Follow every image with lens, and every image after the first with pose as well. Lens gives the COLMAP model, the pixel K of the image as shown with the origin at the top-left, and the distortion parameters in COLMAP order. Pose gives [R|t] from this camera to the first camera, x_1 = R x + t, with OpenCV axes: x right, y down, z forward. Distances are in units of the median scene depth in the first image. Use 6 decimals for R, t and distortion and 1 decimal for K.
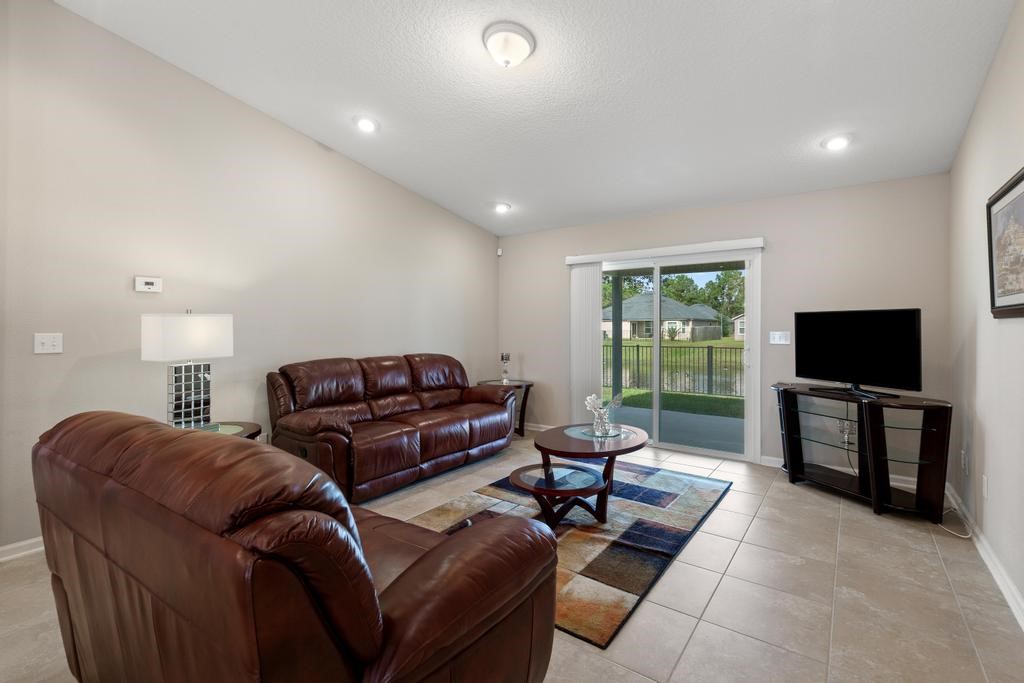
lens RADIAL K [[470.3, 0, 512.7], [0, 470.3, 330.9], [0, 0, 1]] dist [0.010109, -0.000004]
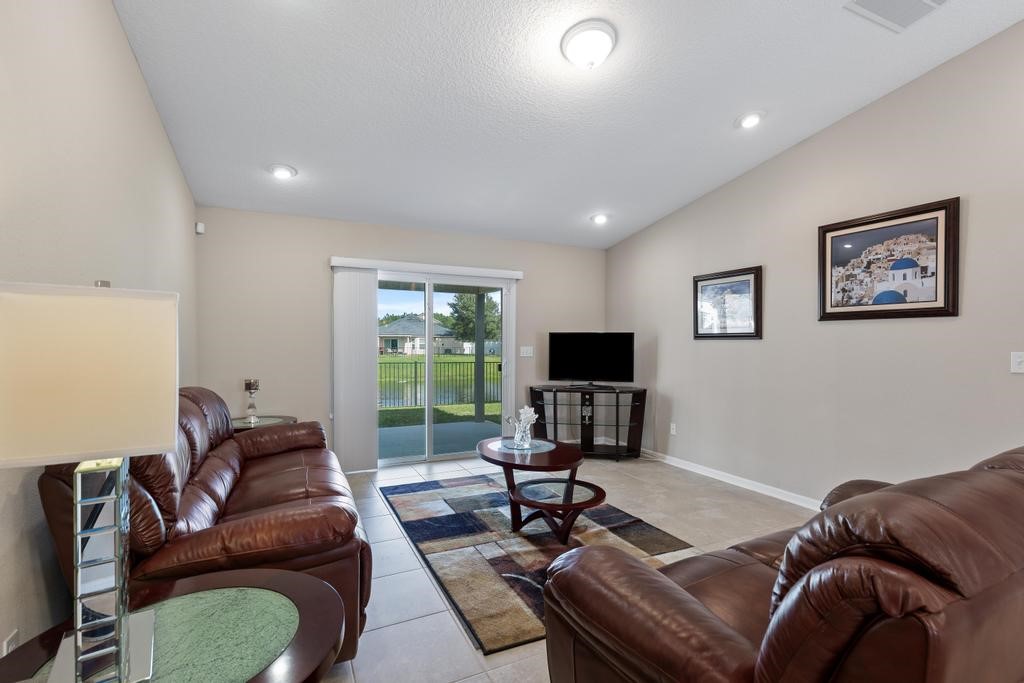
lens RADIAL K [[470.3, 0, 520.2], [0, 470.3, 346.9], [0, 0, 1]] dist [0.010109, -0.000004]
pose [[0.468987, -0.005096, 0.883190, -0.638190], [0.002124, 0.999987, 0.004642, -0.004205], [-0.883202, -0.000301, 0.468992, 0.455937]]
